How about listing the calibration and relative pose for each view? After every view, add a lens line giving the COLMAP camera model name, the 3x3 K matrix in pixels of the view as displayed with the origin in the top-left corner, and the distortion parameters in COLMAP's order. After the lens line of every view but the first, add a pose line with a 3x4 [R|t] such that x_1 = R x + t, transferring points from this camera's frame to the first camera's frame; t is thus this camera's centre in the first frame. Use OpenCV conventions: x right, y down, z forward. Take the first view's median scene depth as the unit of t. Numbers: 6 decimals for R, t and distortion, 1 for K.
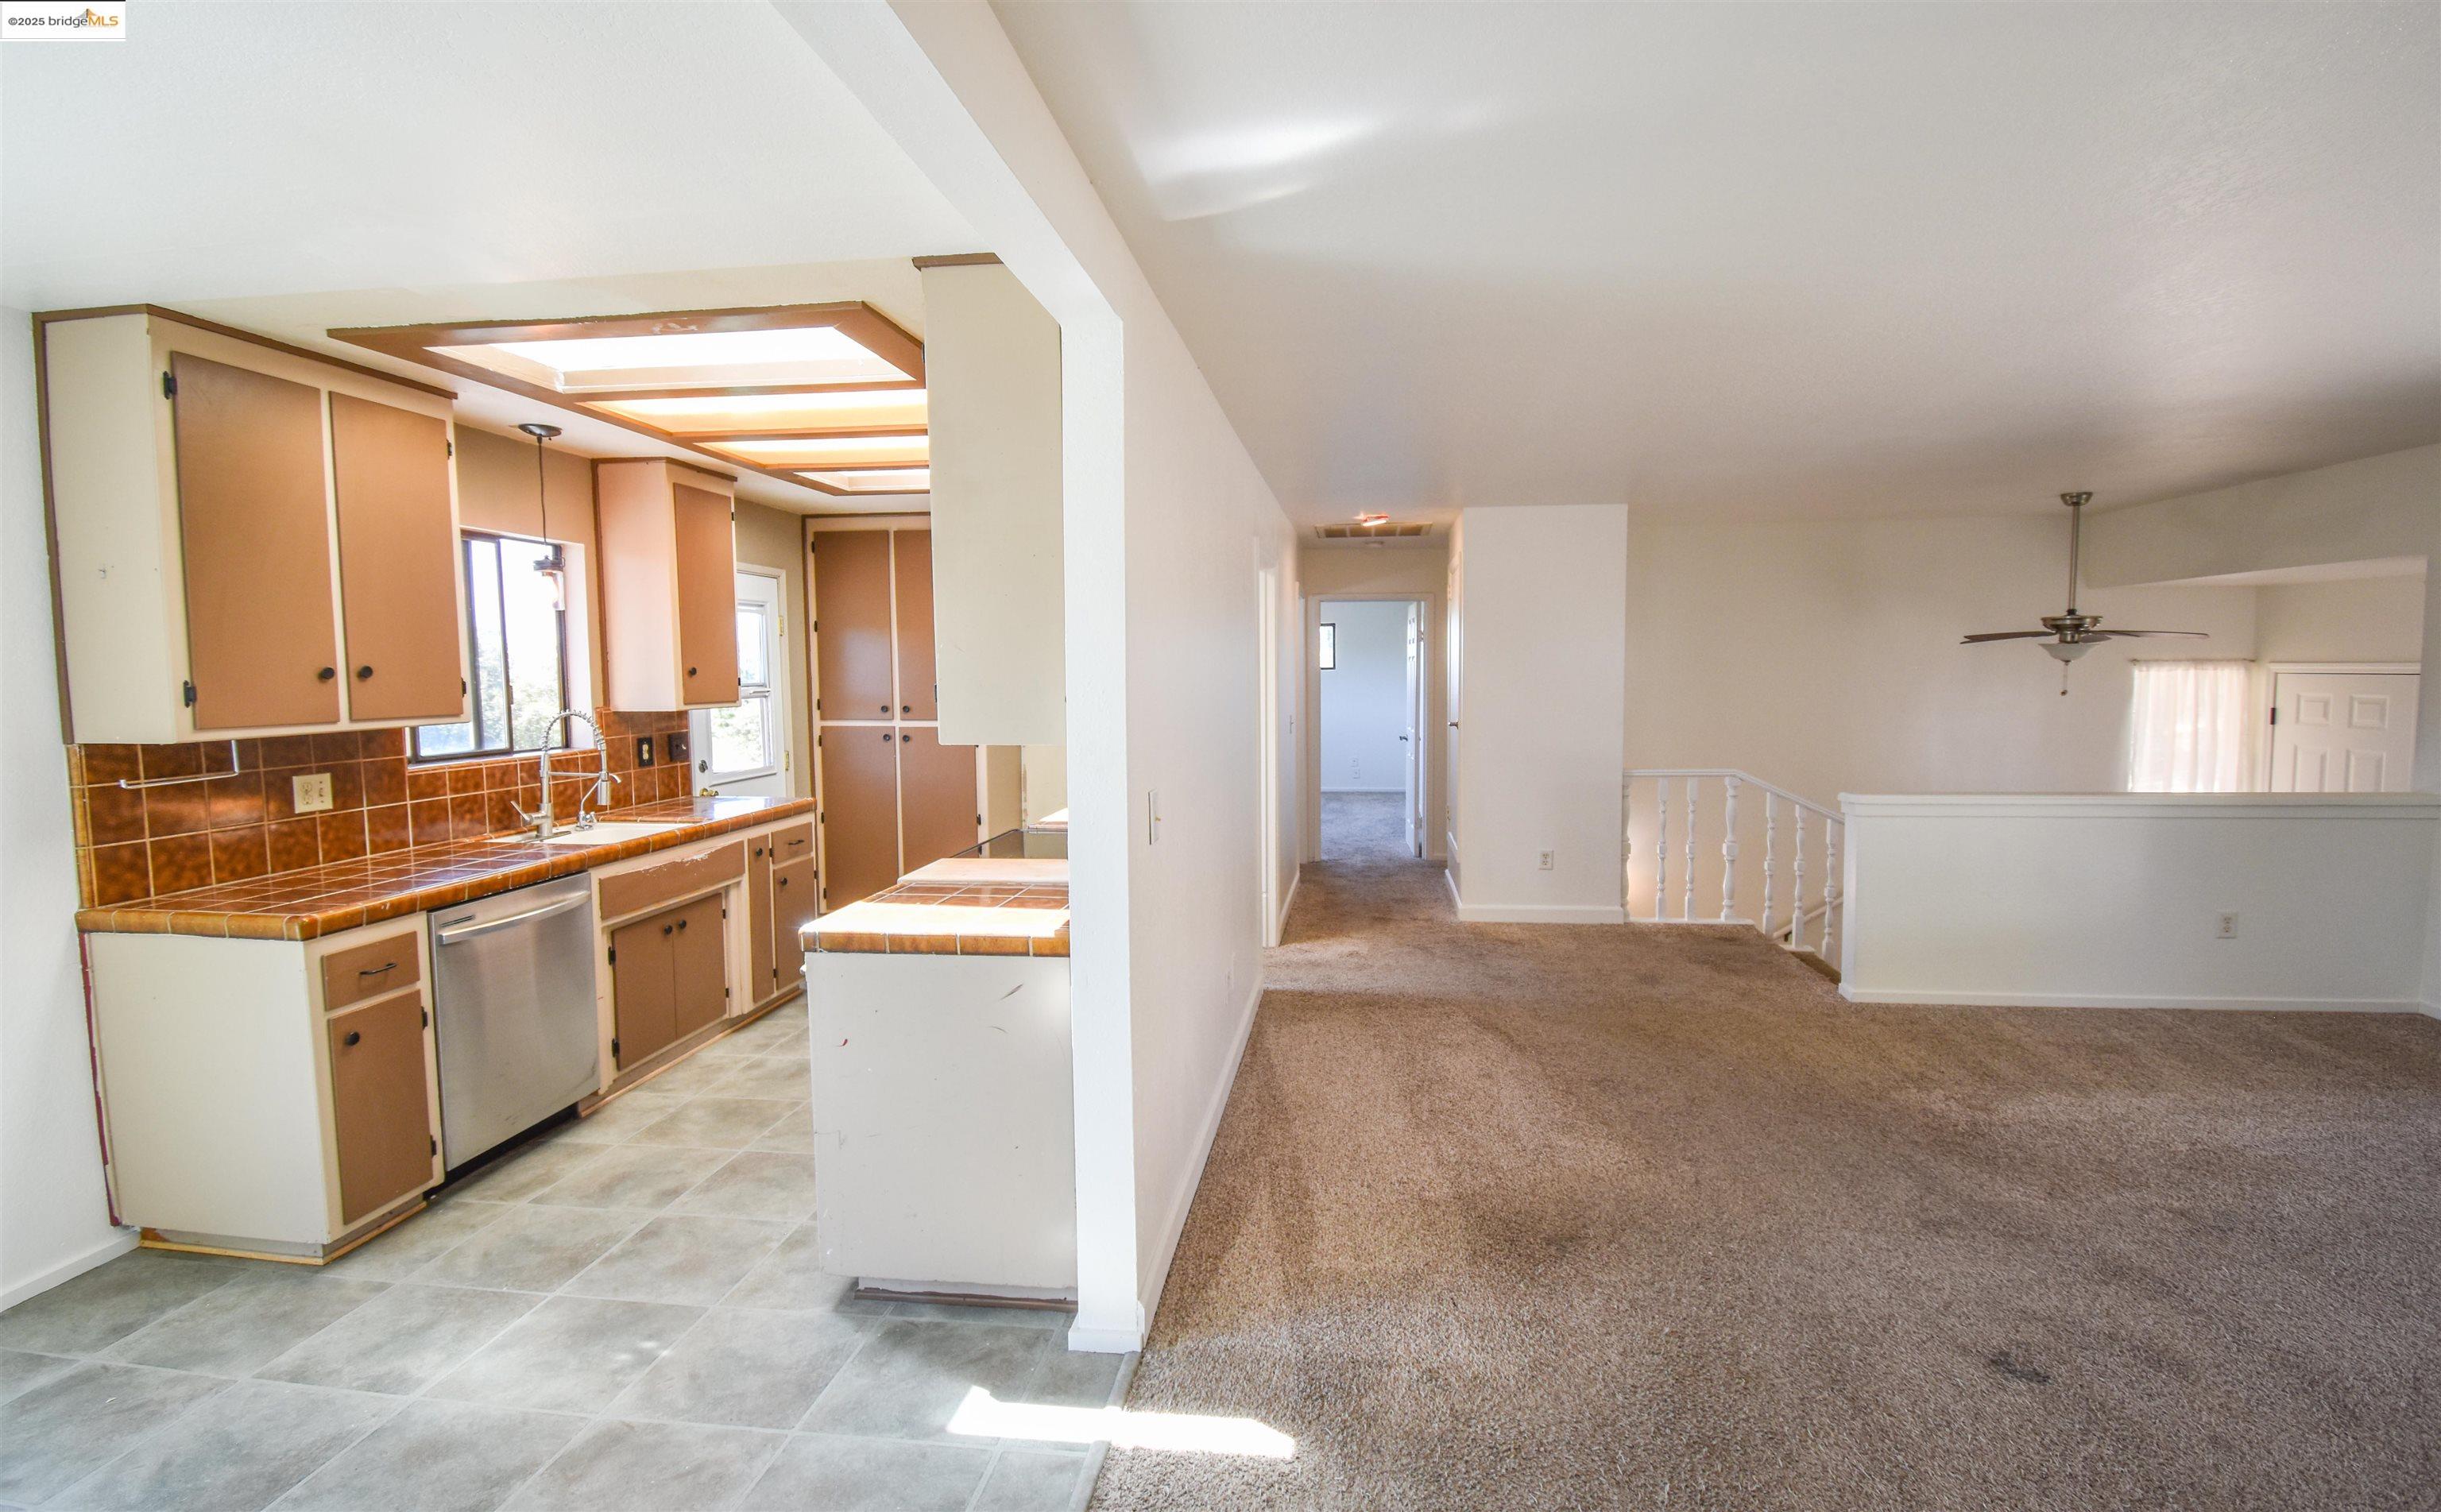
lens RADIAL K [[1139.1, 0, 1226.4], [0, 1139.1, 762.4], [0, 0, 1]] dist [0.026789, -0.034720]
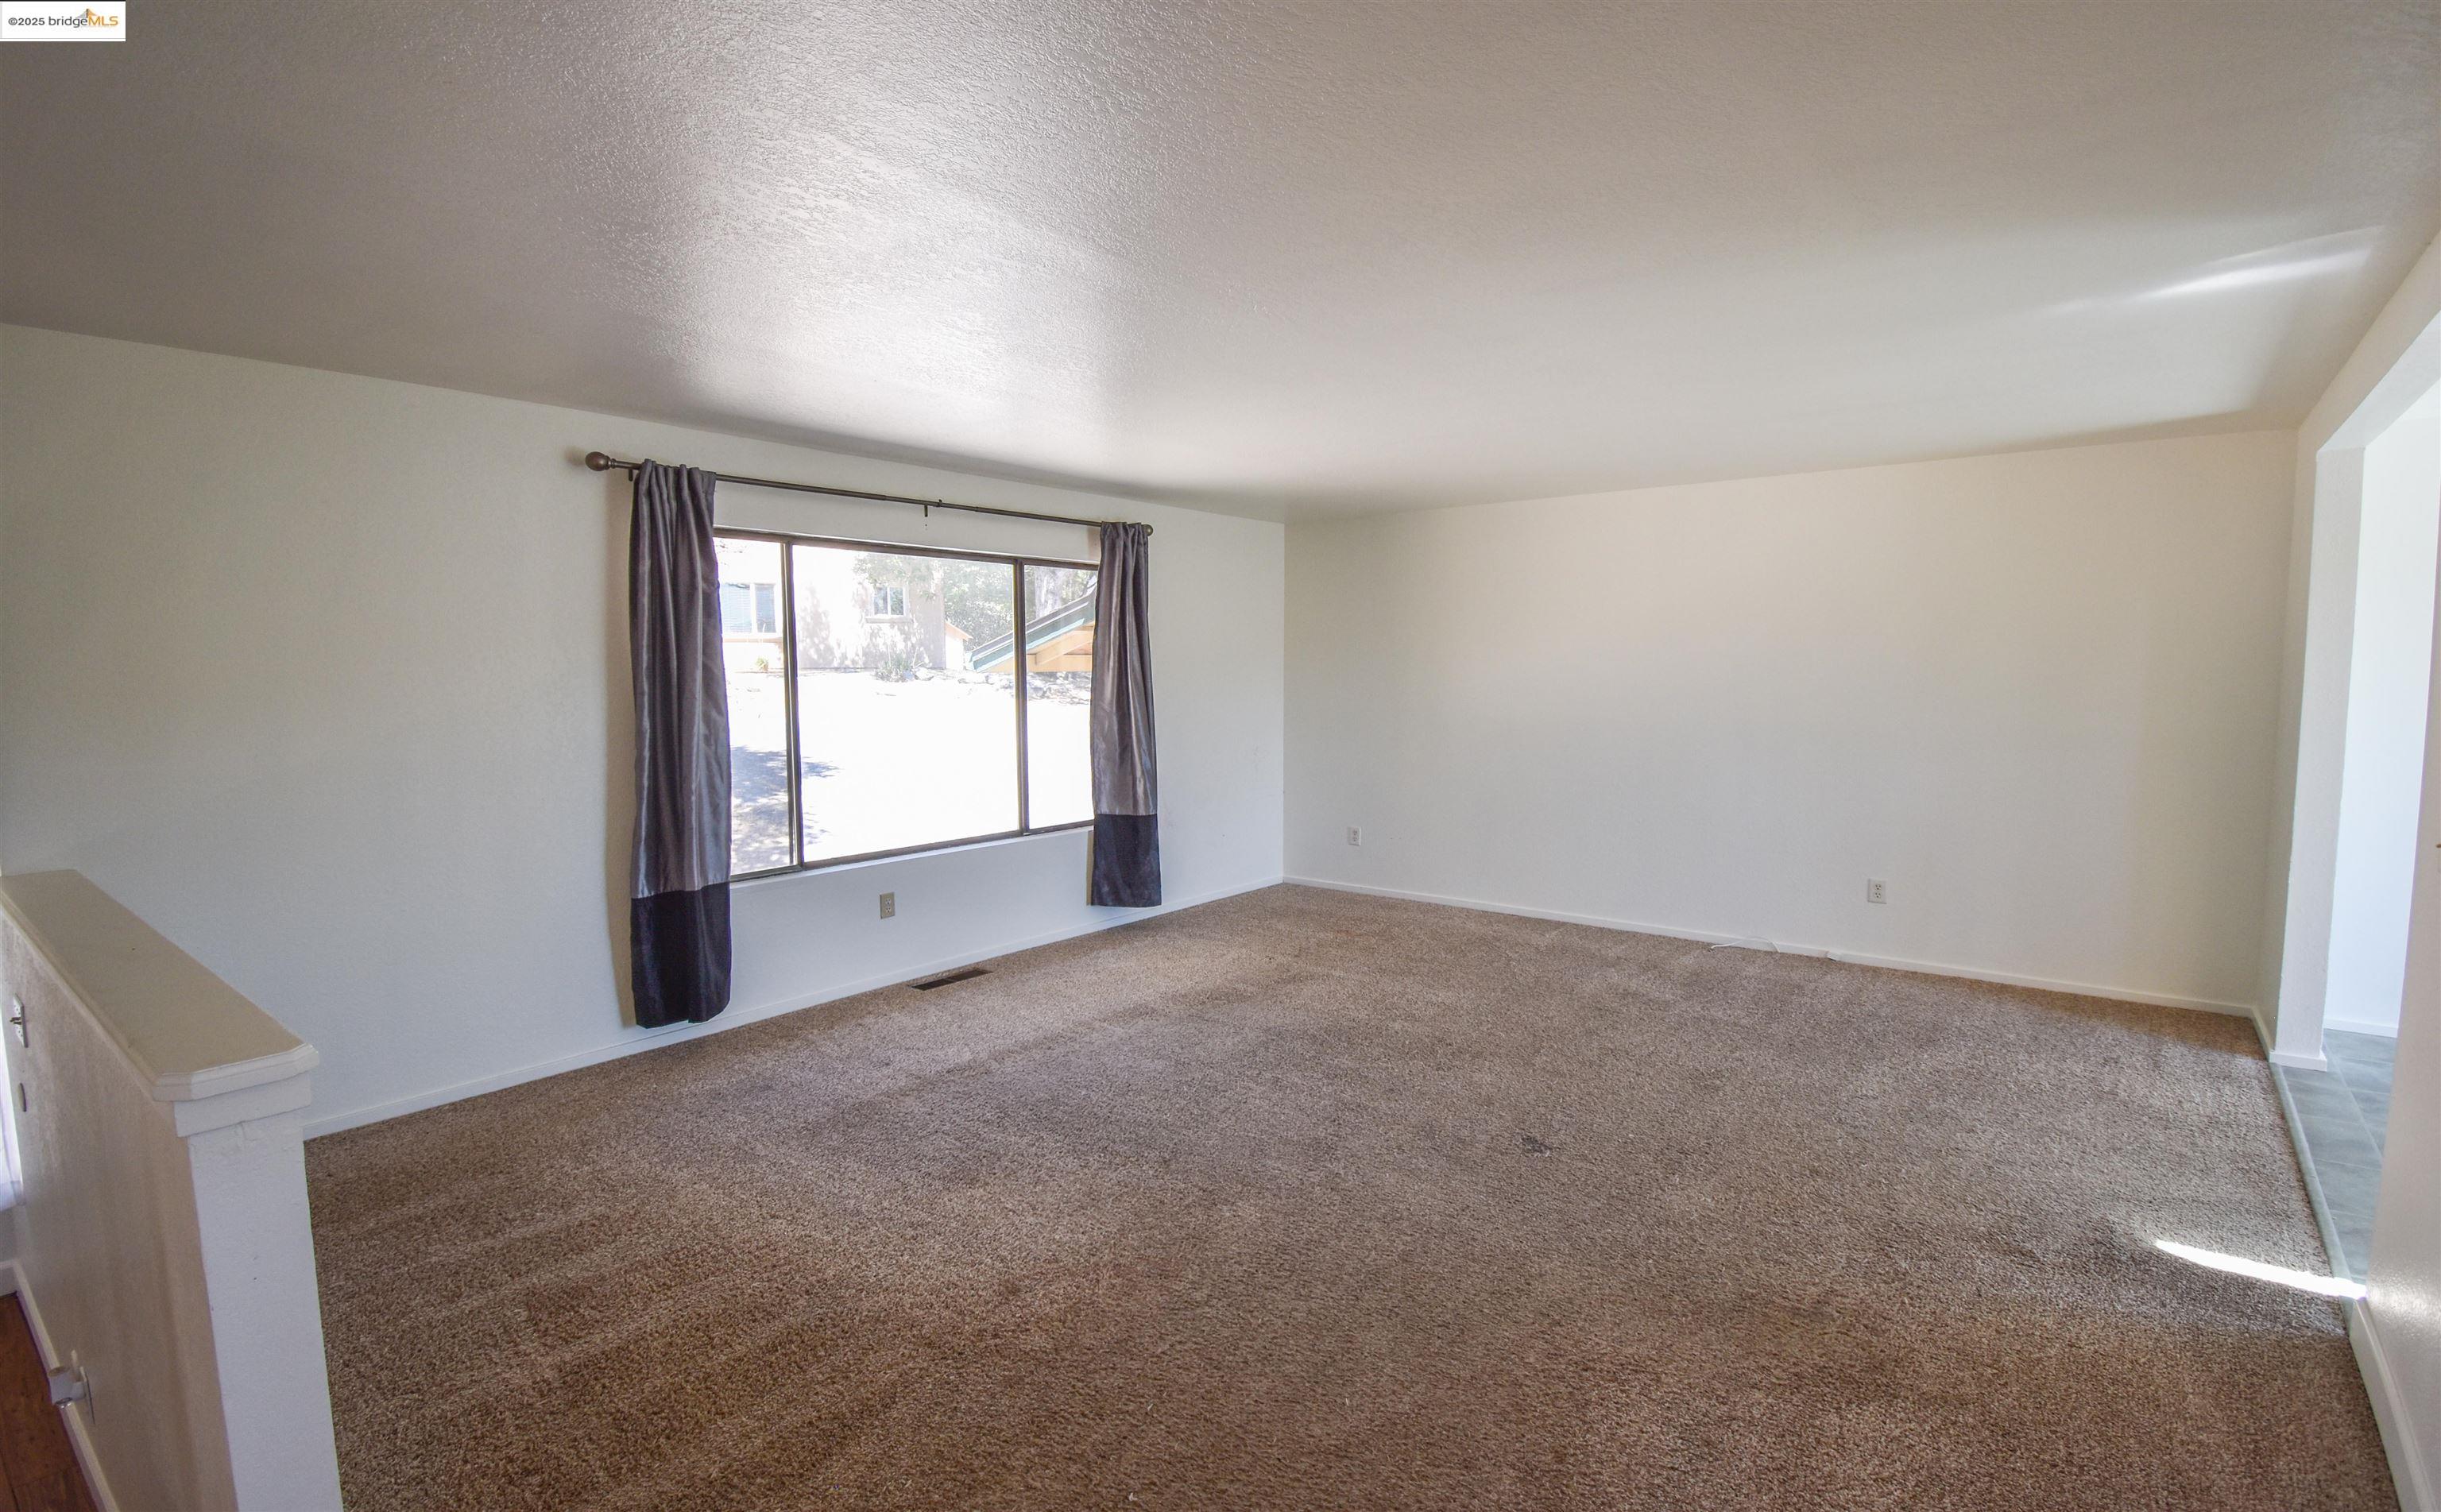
lens RADIAL K [[1141.6, 0, 1227.0], [0, 1141.6, 756.9], [0, 0, 1]] dist [0.018808, -0.026179]
pose [[-0.858825, -0.031423, 0.511304, 0.173433], [0.051628, 0.987726, 0.147420, -0.112145], [-0.509660, 0.153006, -0.846661, 1.368590]]
